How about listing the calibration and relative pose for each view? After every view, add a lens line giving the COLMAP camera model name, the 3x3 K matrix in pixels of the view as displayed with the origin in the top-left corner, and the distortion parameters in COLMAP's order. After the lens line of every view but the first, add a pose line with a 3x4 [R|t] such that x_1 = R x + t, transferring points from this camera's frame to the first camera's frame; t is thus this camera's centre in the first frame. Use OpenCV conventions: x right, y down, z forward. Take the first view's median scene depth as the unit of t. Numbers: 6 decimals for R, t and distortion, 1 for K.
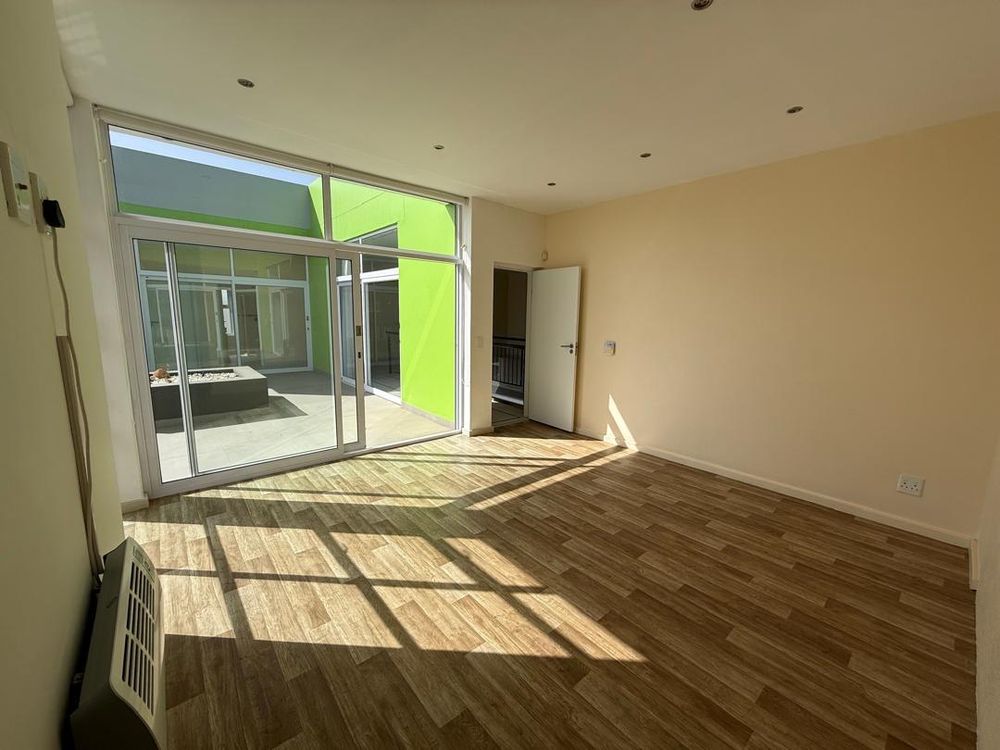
lens RADIAL K [[398.1, 0, 499.0], [0, 398.1, 374.7], [0, 0, 1]] dist [-0.003095, -0.000250]
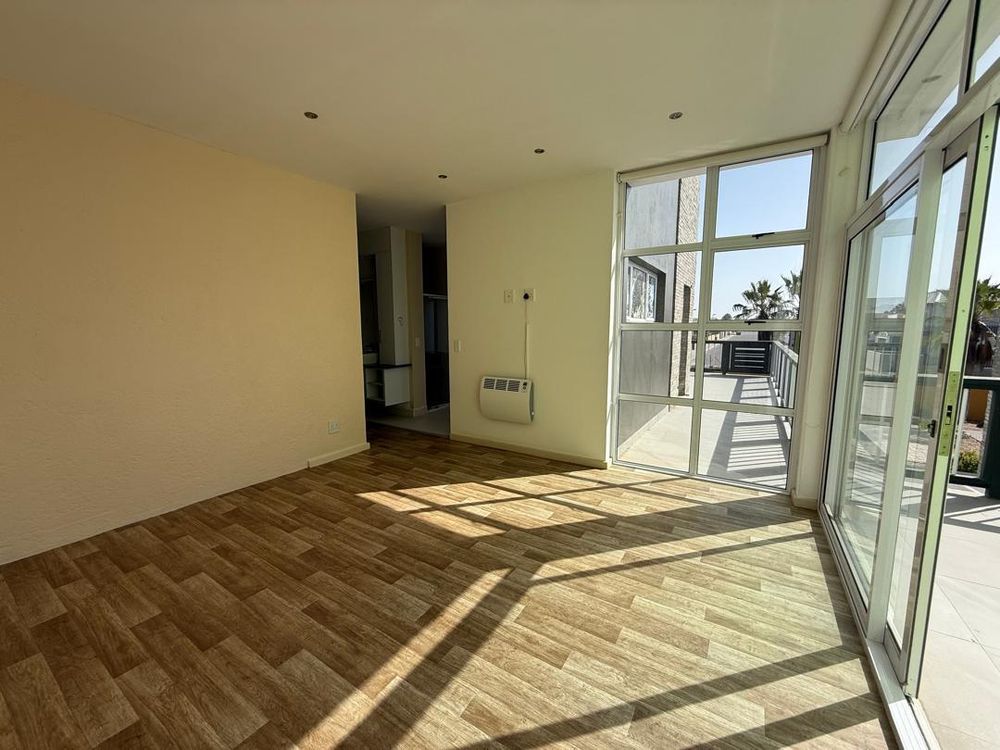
lens RADIAL K [[398.1, 0, 500.1], [0, 398.1, 375.9], [0, 0, 1]] dist [-0.003095, -0.000250]
pose [[-0.957019, 0.020256, -0.289316, 0.152406], [-0.059092, 0.963014, 0.262893, -0.228961], [0.283941, 0.268690, -0.920426, 1.702200]]
